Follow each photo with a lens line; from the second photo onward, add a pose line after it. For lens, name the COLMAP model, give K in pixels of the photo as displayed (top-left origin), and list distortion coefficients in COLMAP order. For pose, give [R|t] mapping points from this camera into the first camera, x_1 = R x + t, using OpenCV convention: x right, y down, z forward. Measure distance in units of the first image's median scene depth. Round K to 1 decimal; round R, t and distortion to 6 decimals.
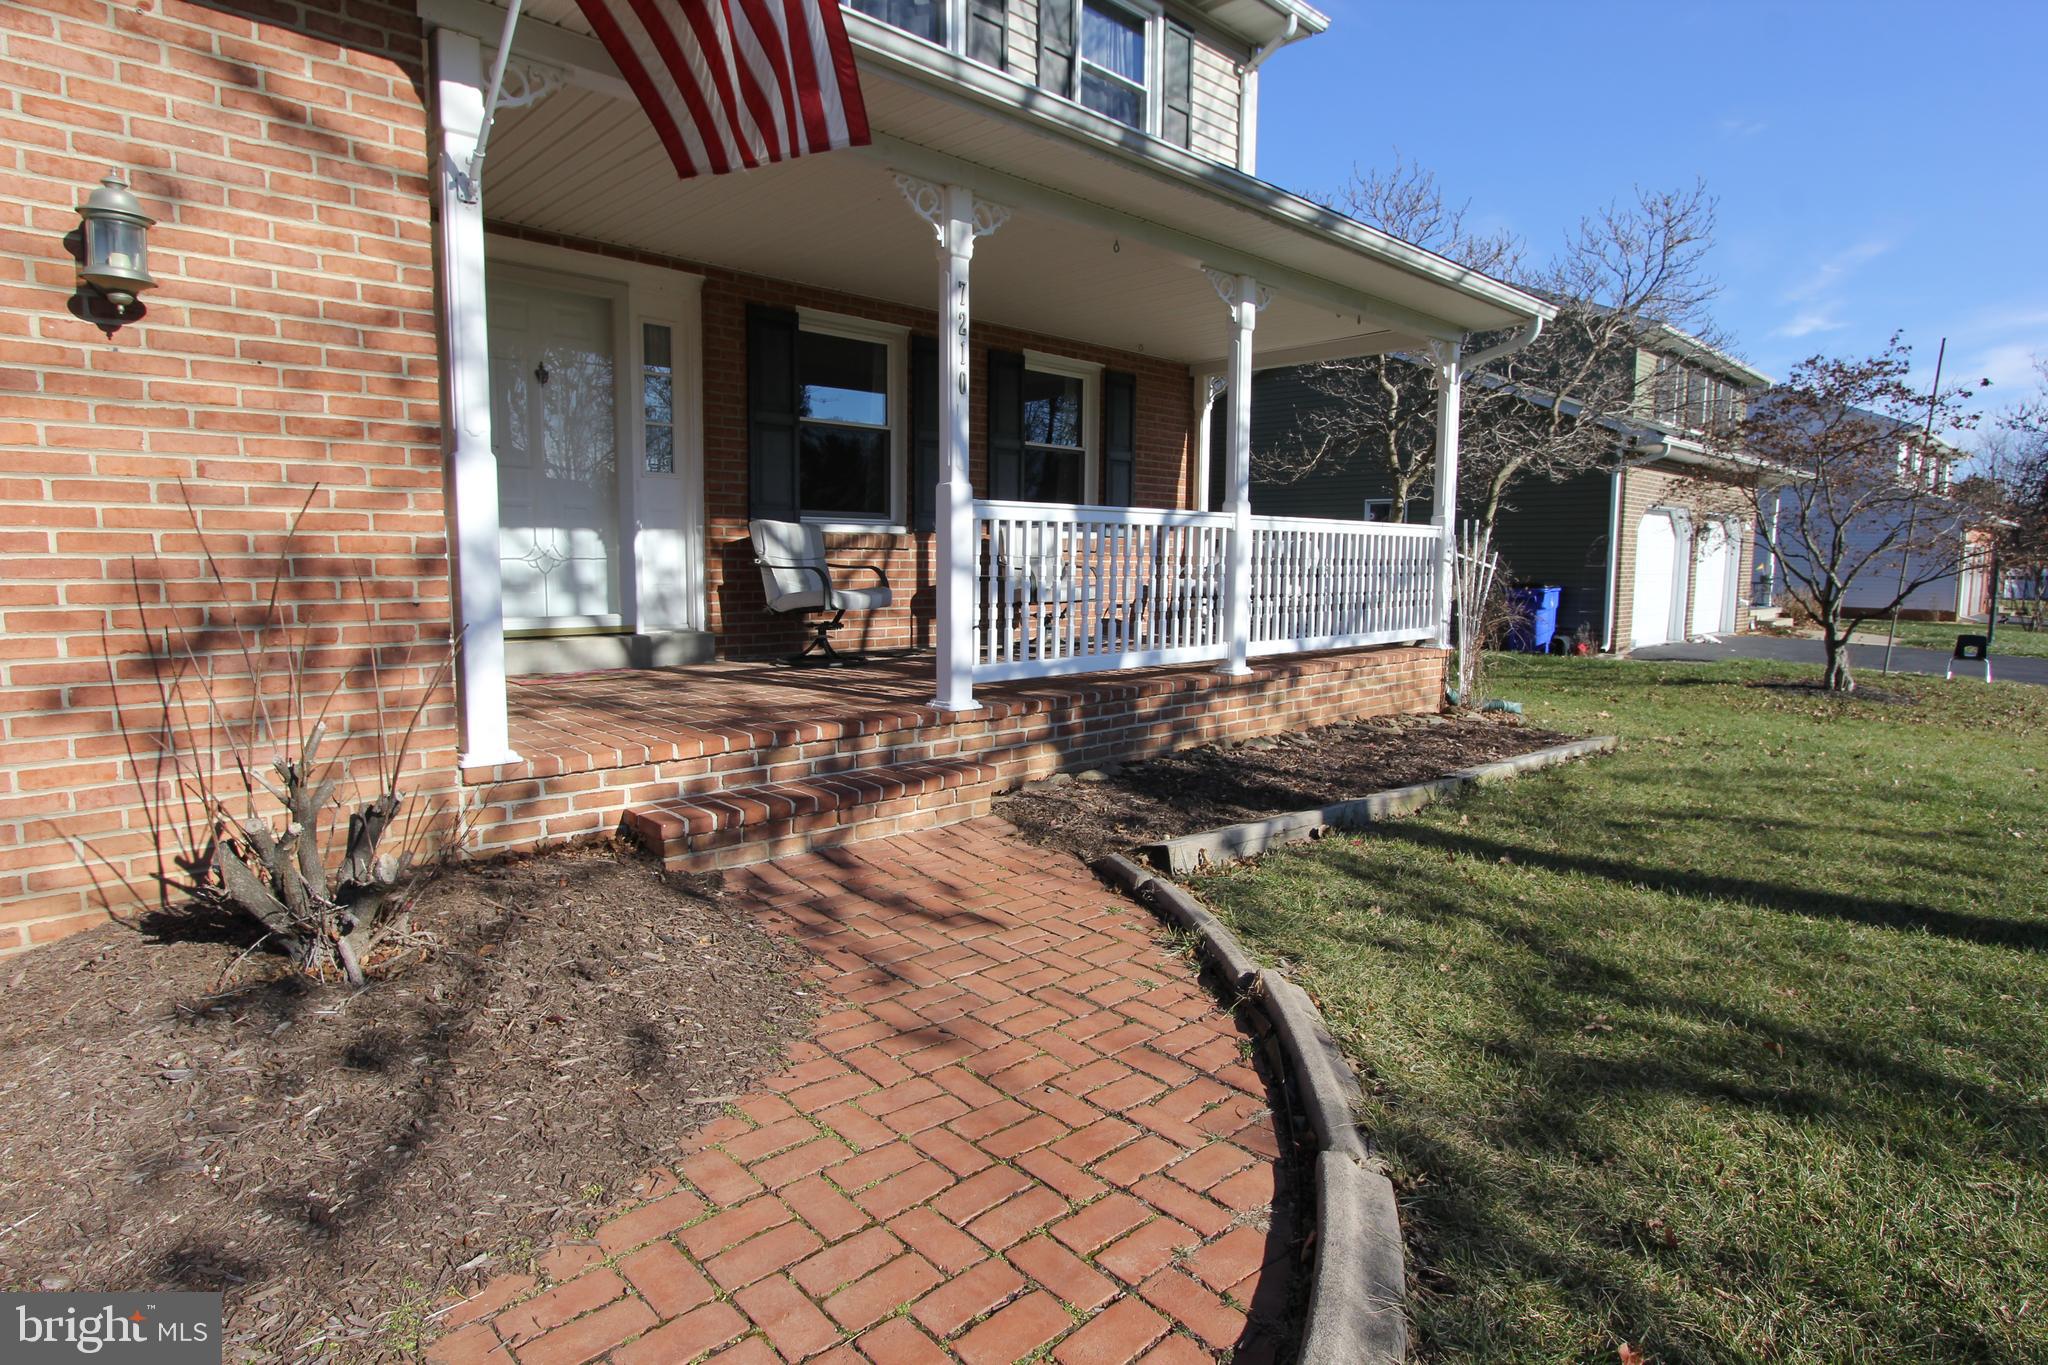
lens RADIAL K [[1108.5, 0, 1024.0], [0, 1108.5, 682.5], [0, 0, 1]] dist [-0.036681, 0.028700]
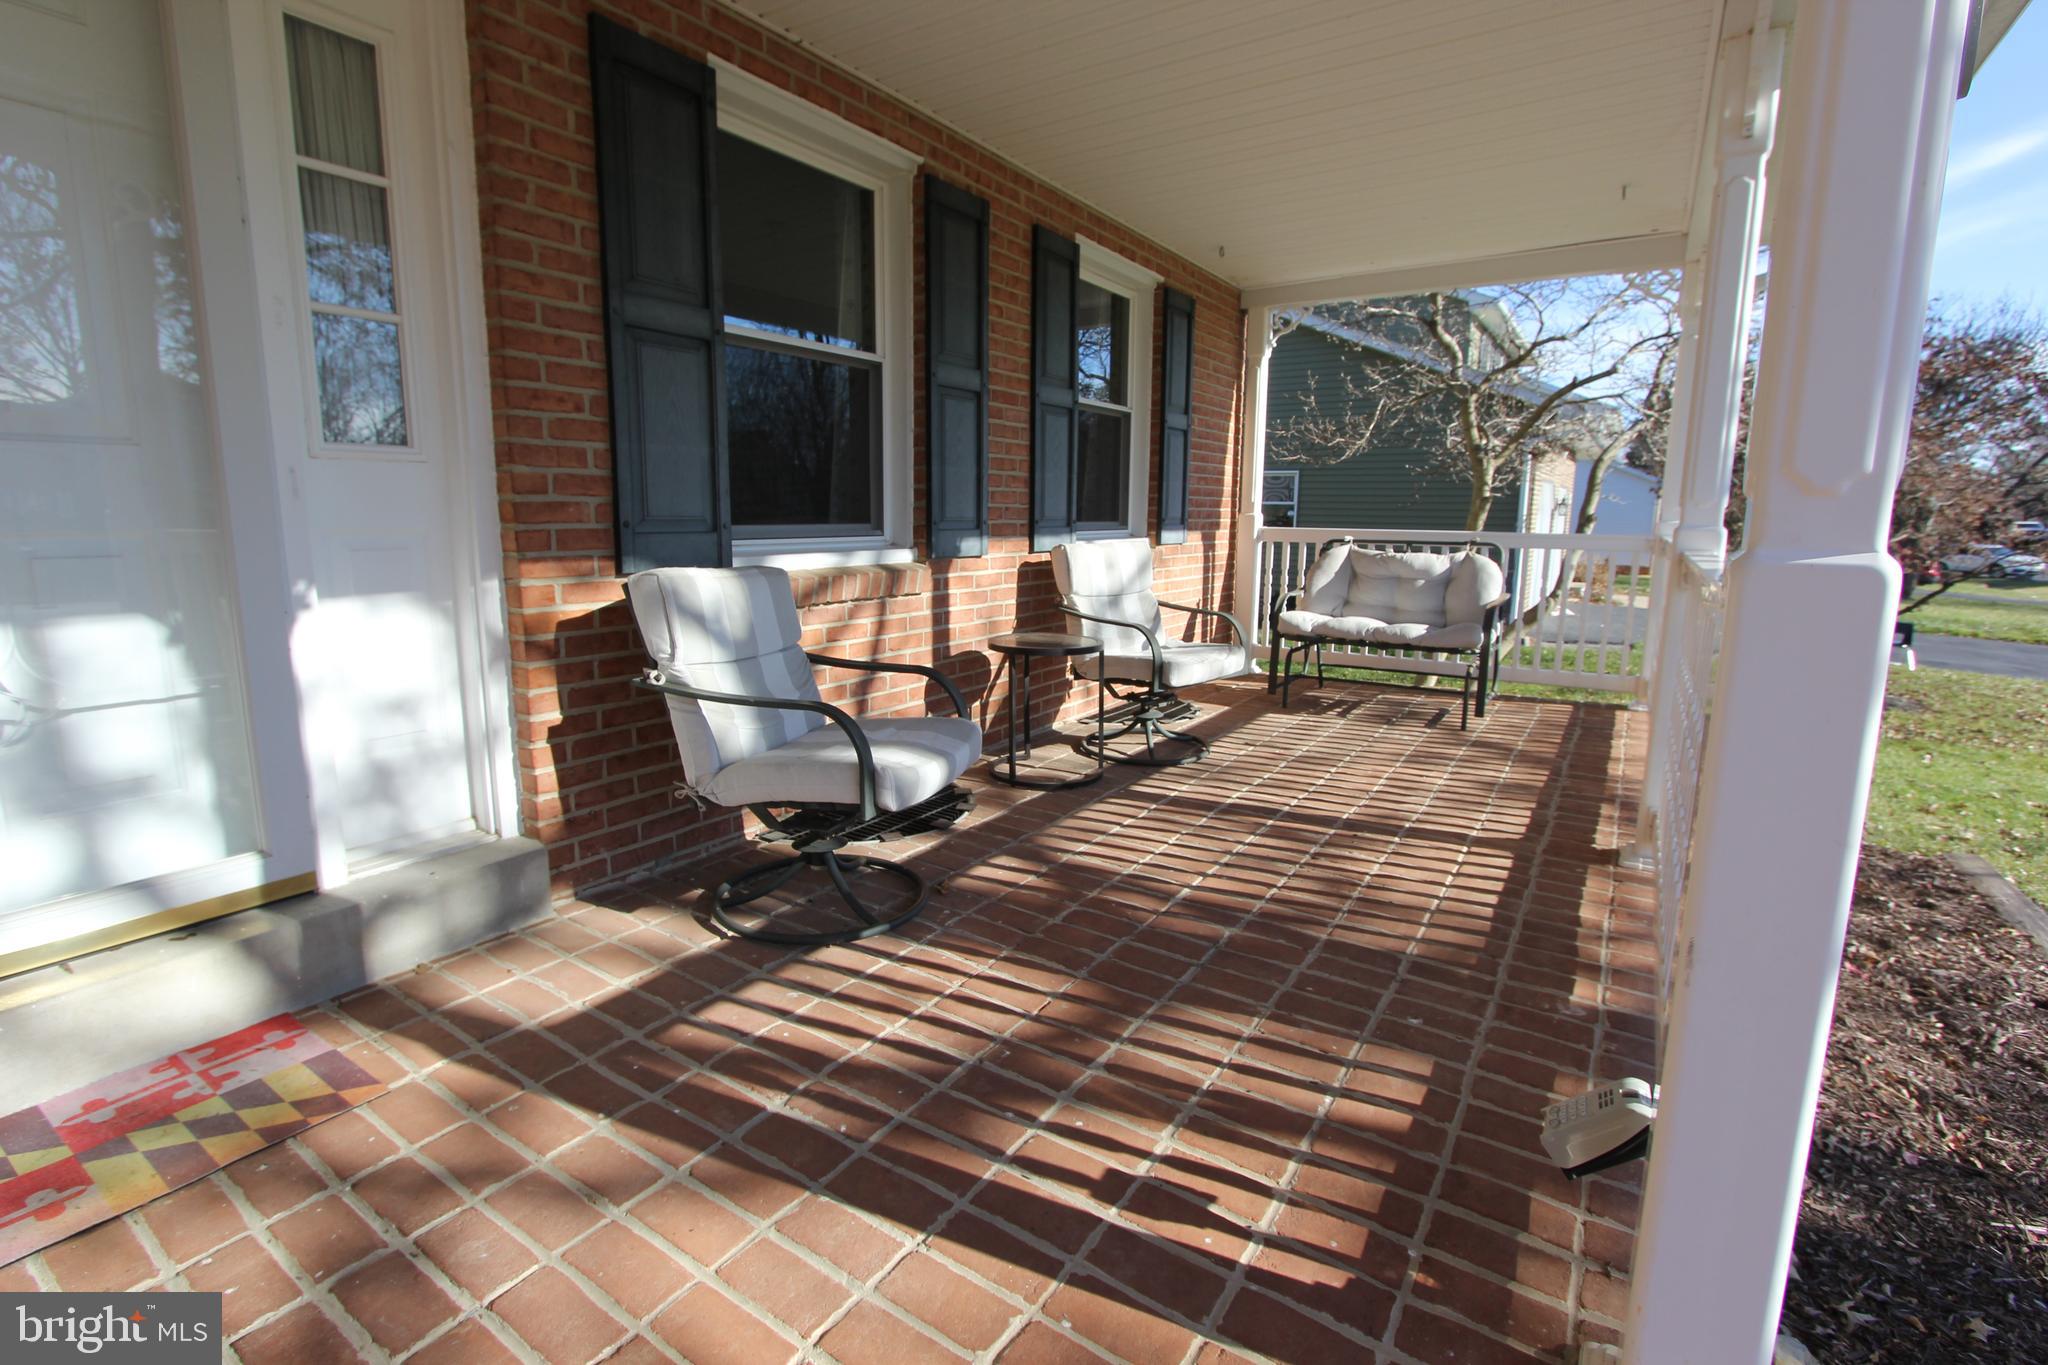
lens RADIAL K [[948.5, 0, 1009.1], [0, 948.5, 667.3], [0, 0, 1]] dist [-0.012139, 0.000742]
pose [[0.978240, -0.035219, 0.204465, -0.181151], [0.024444, 0.998188, 0.054986, -0.124962], [-0.206031, -0.048791, 0.977328, 0.626345]]
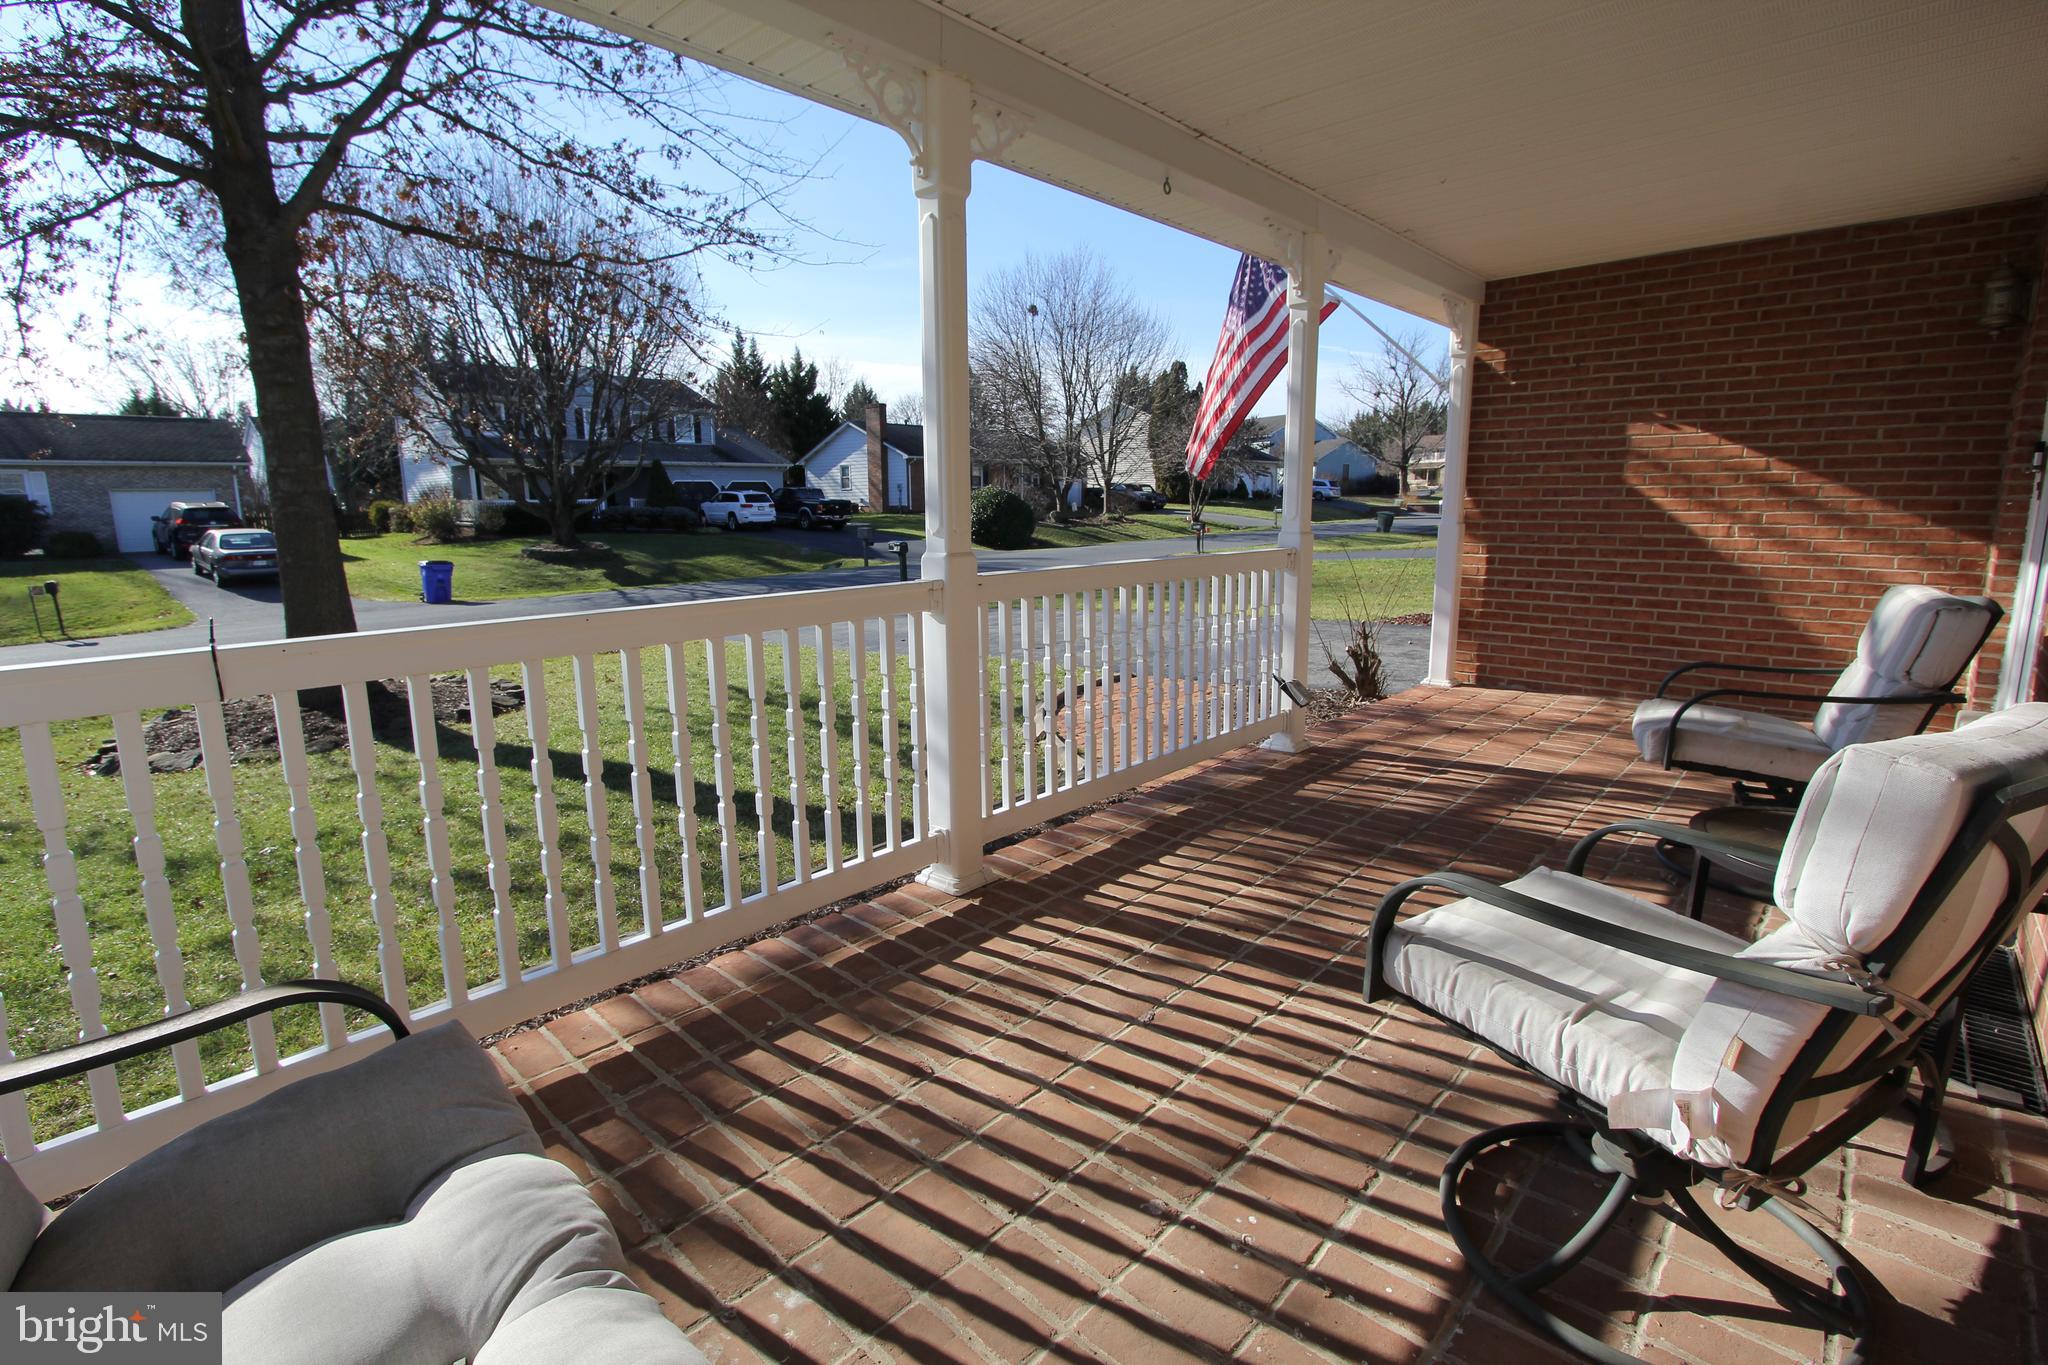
lens RADIAL K [[948.5, 0, 1009.1], [0, 948.5, 667.3], [0, 0, 1]] dist [-0.012139, 0.000742]
pose [[-0.998768, 0.013869, -0.047655, 0.183633], [-0.000187, 0.959103, 0.283056, -0.225106], [0.049632, 0.282716, -0.957919, 1.369427]]
